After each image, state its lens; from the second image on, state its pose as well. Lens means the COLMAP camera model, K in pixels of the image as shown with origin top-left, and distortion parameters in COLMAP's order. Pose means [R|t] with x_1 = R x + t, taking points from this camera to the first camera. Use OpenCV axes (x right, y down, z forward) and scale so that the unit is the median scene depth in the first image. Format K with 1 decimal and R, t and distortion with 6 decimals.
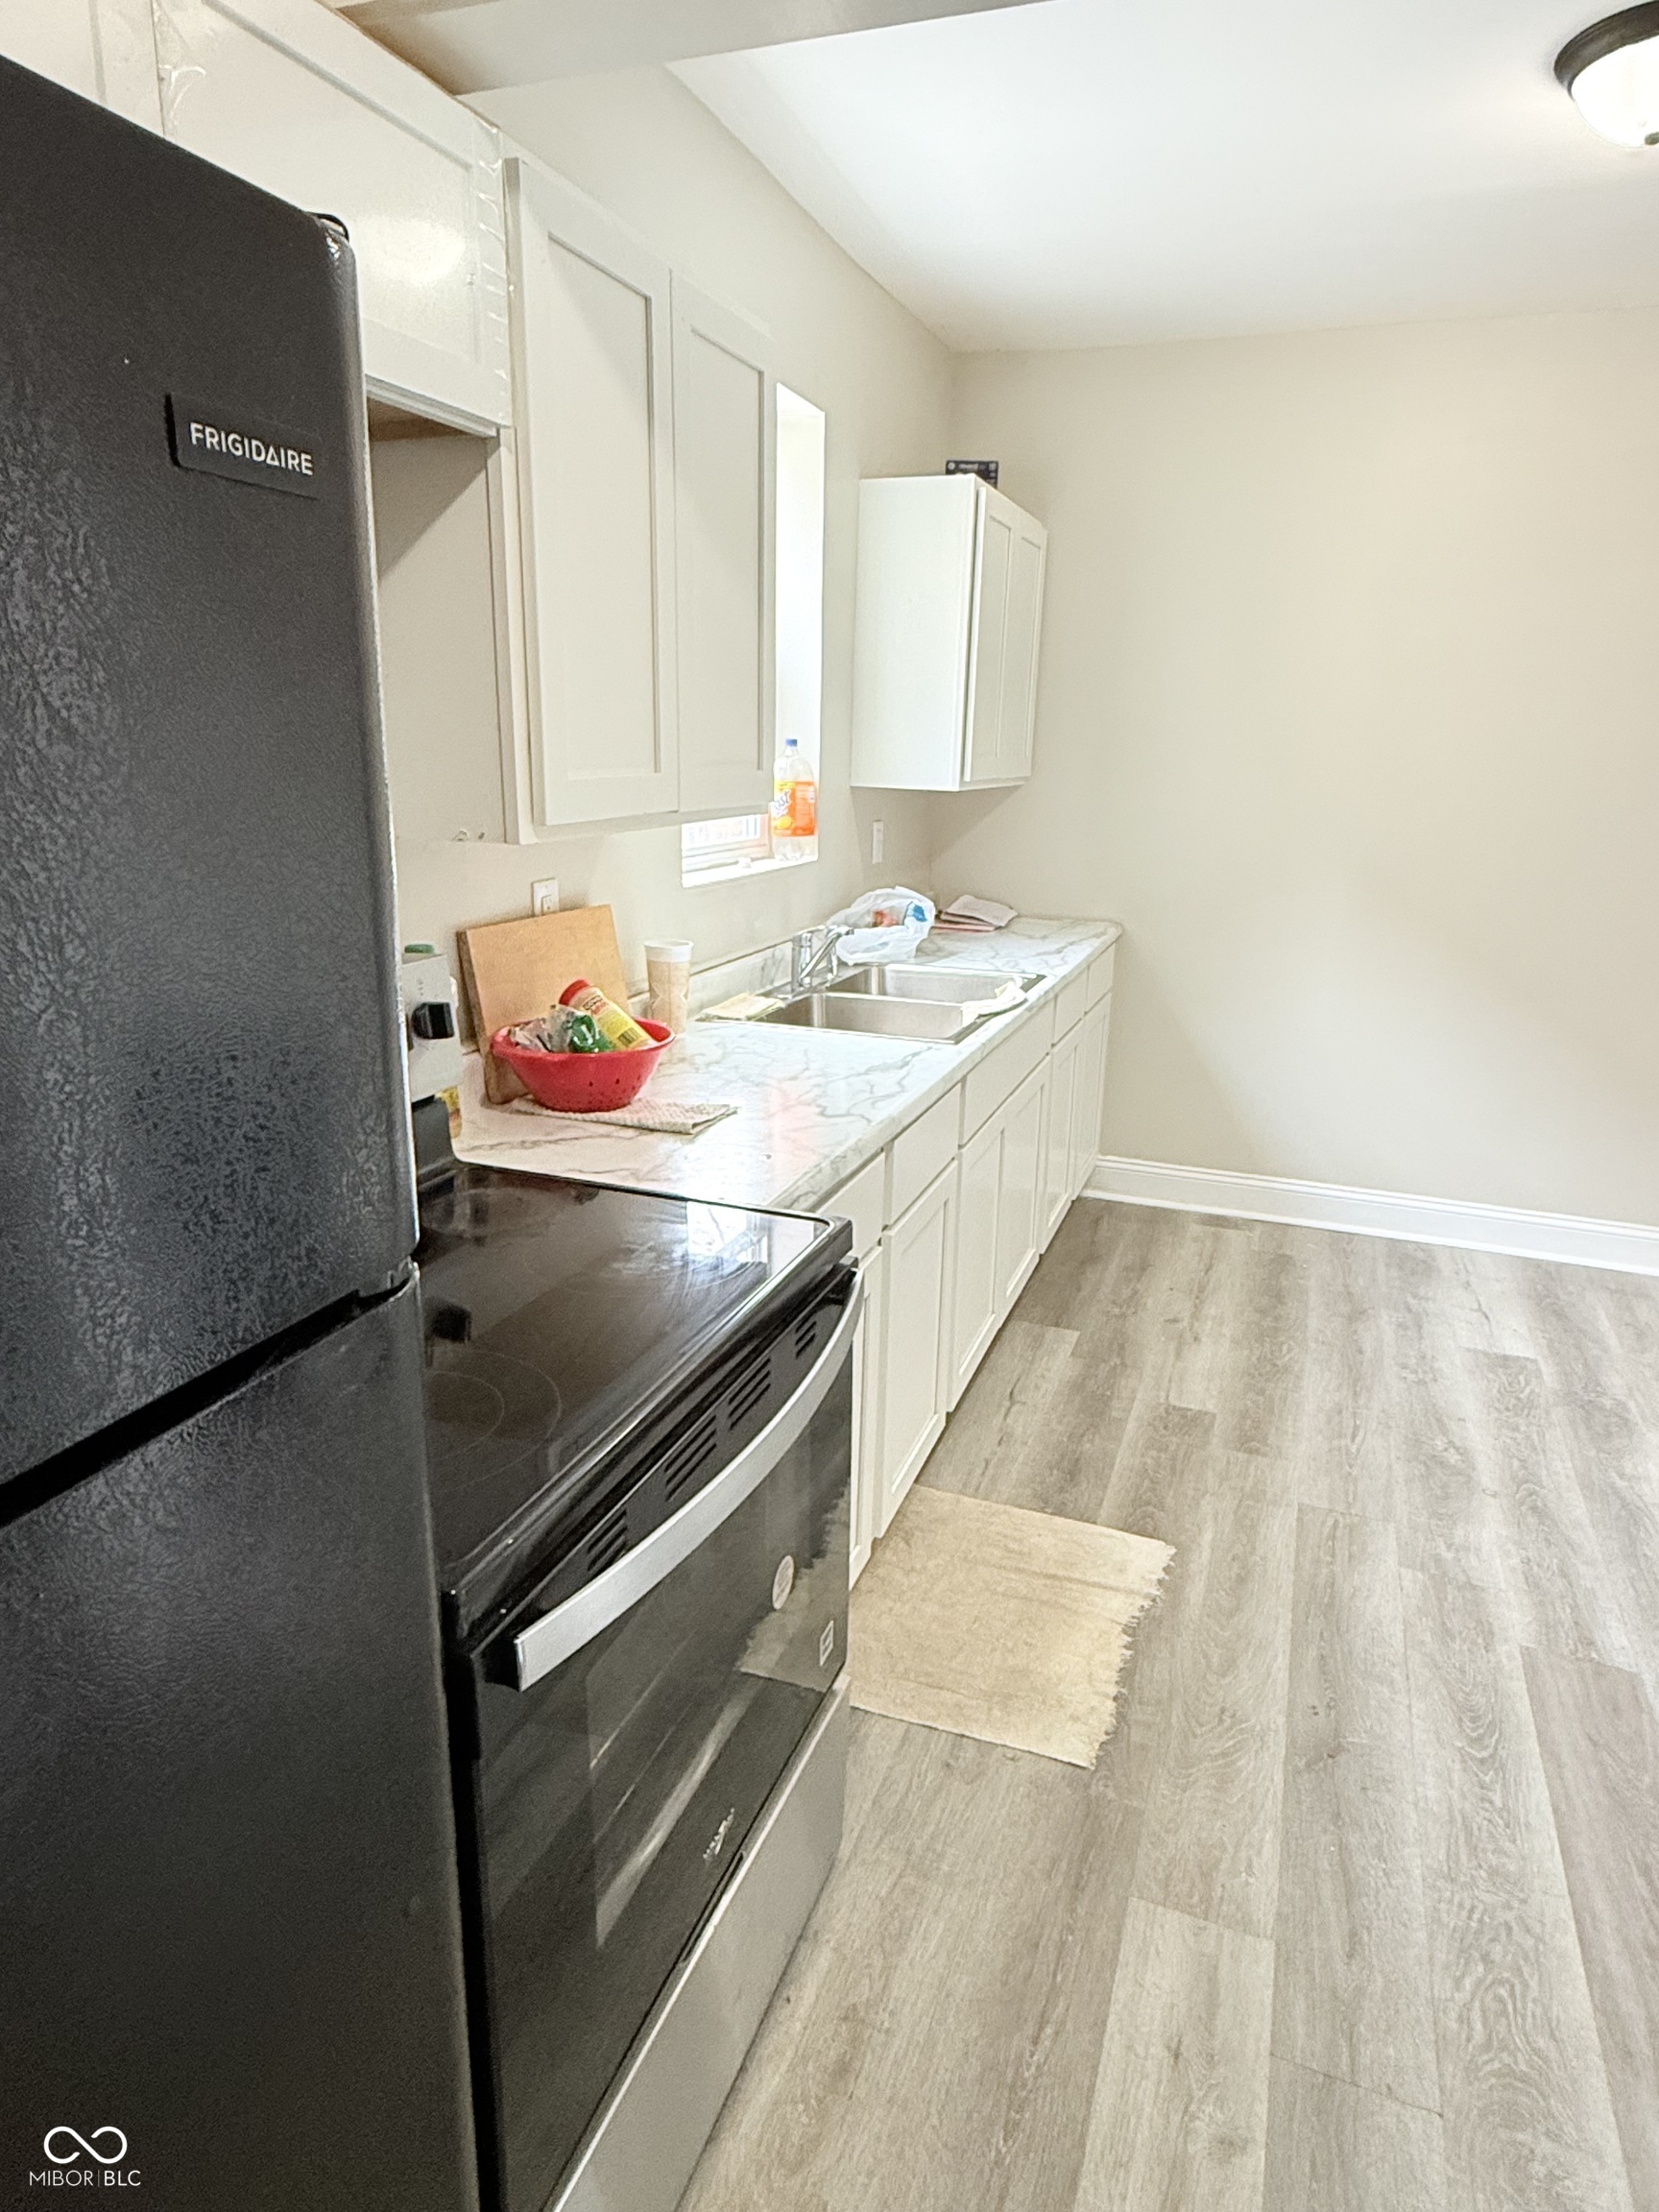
lens RADIAL K [[1304.0, 0, 829.5], [0, 1304.0, 1106.0], [0, 0, 1]] dist [0.017090, -0.001016]
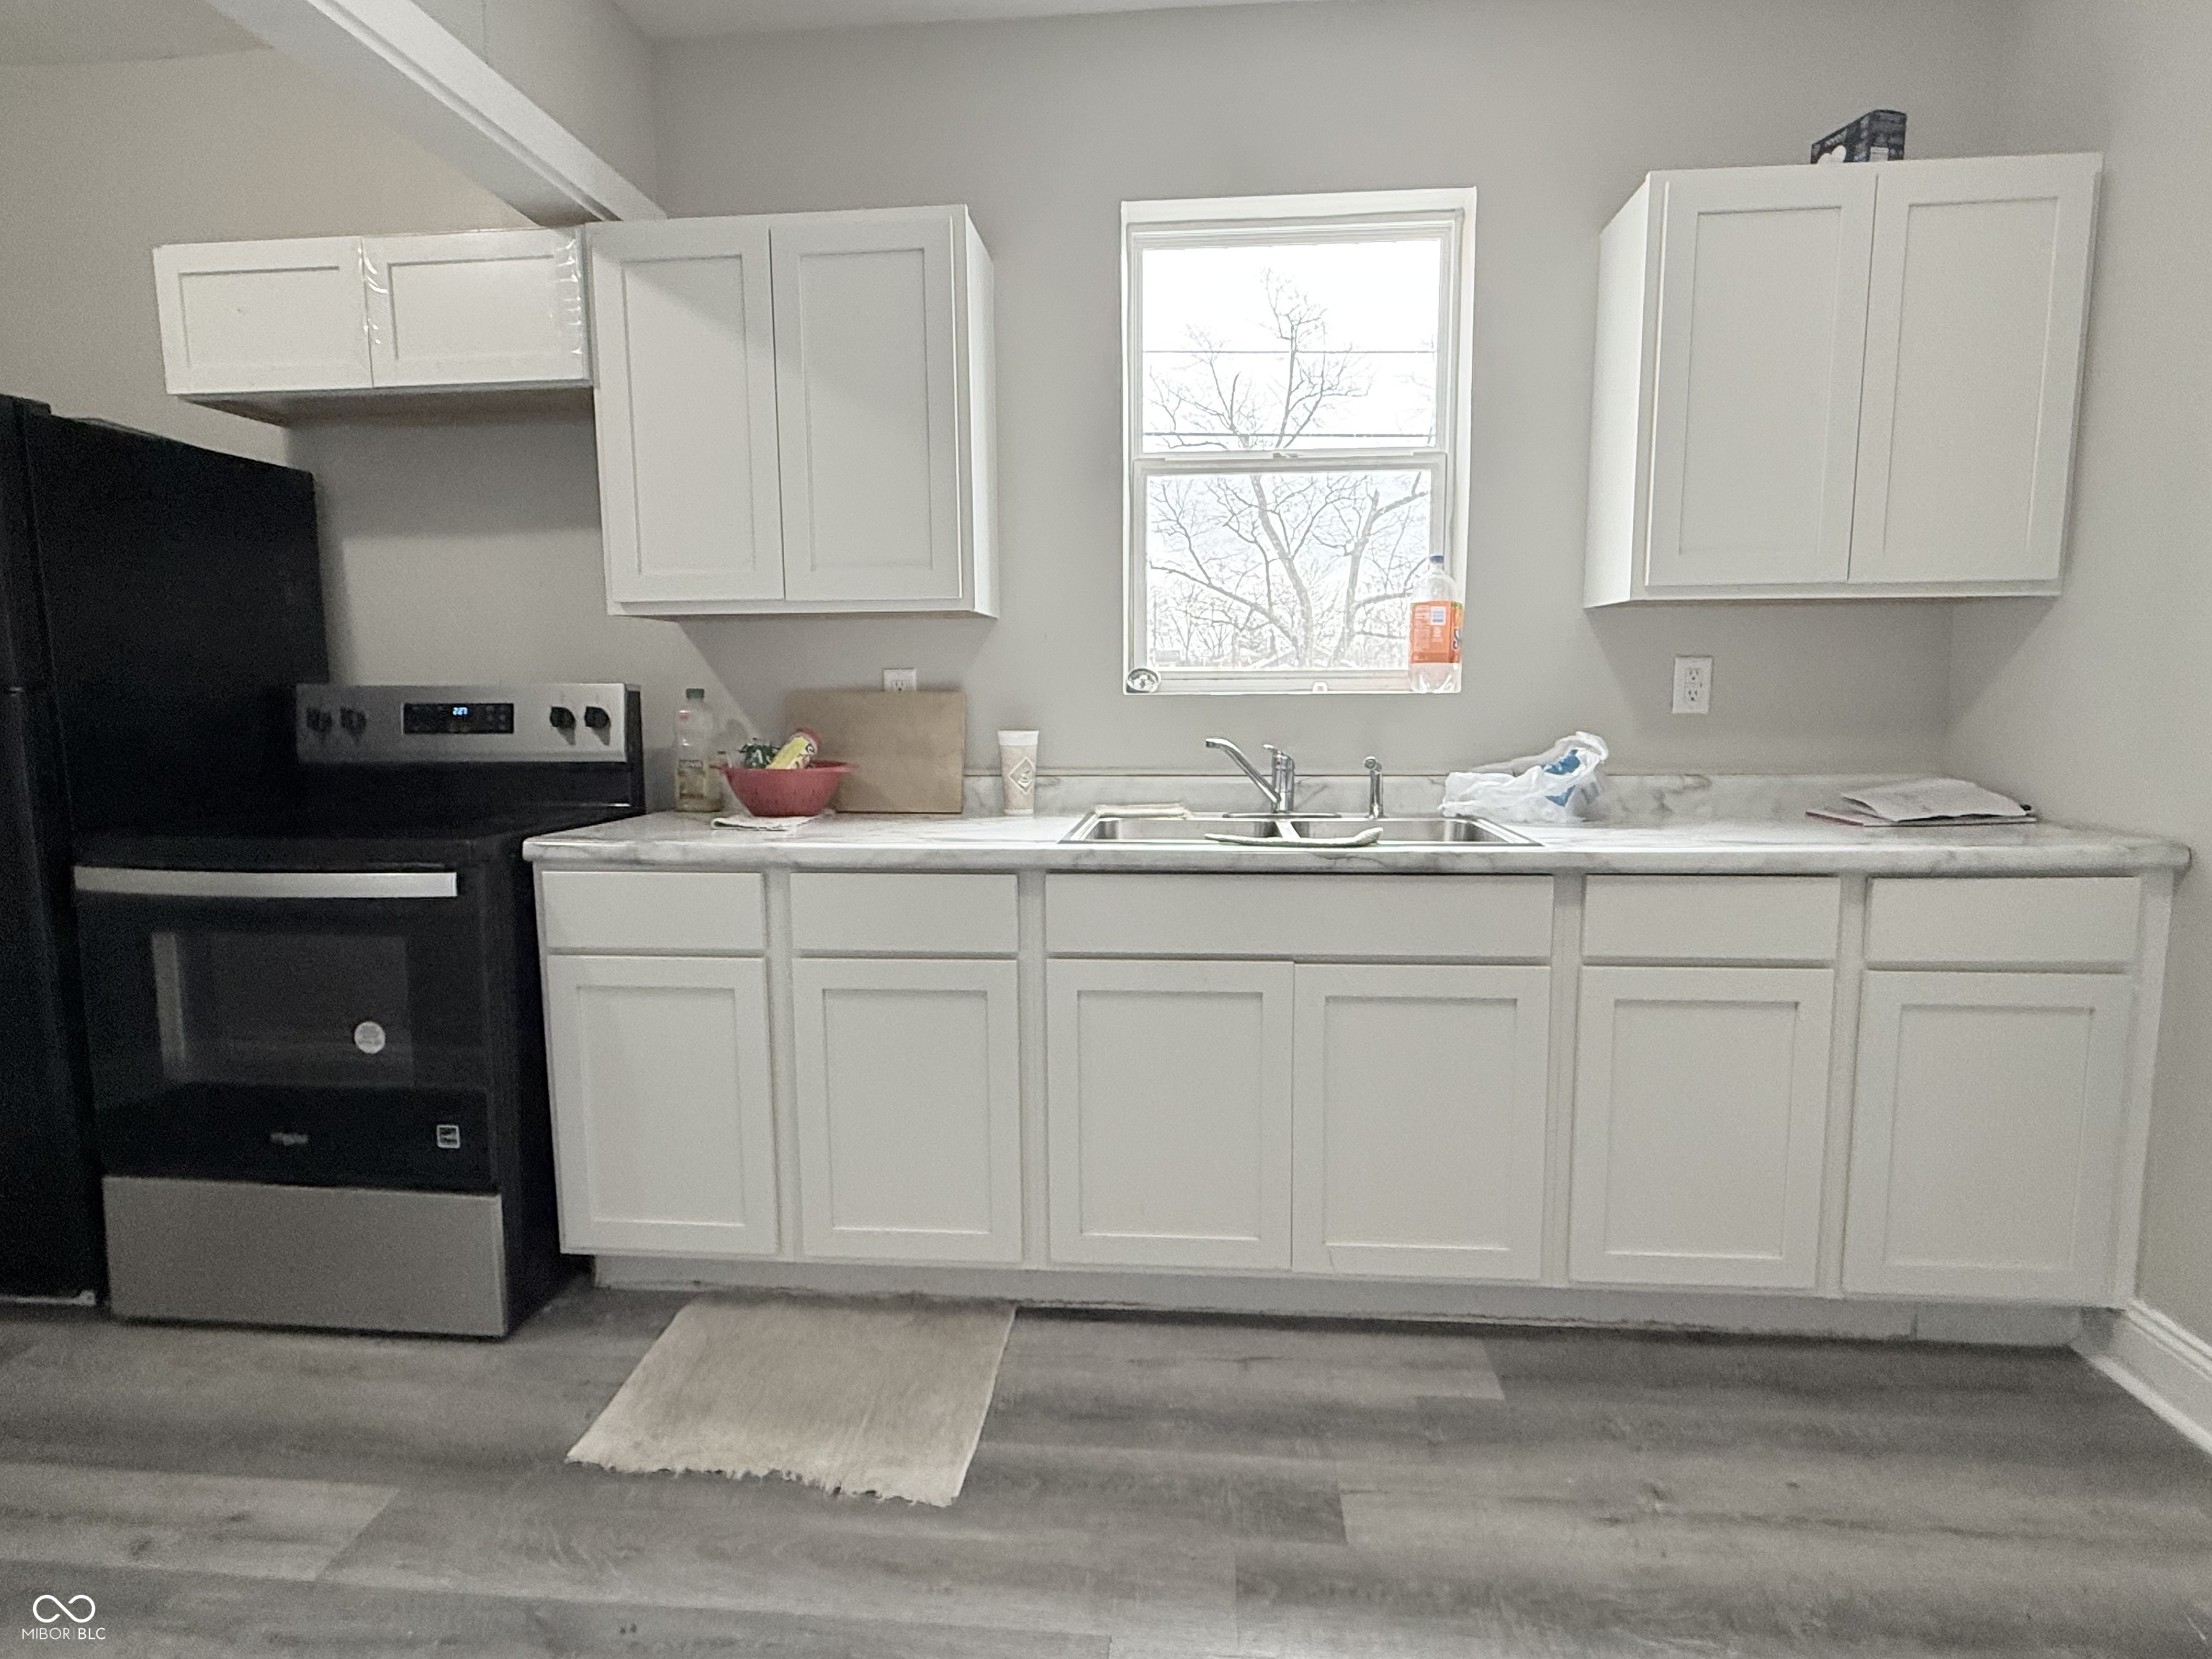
lens RADIAL K [[1173.4, 0, 1106.0], [0, 1173.4, 829.5], [0, 0, 1]] dist [-0.002580, 0.000974]
pose [[0.270031, 0.097389, -0.957914, 0.986871], [-0.253610, 0.966935, 0.026815, -0.094402], [0.928852, 0.235695, 0.285801, 0.865500]]
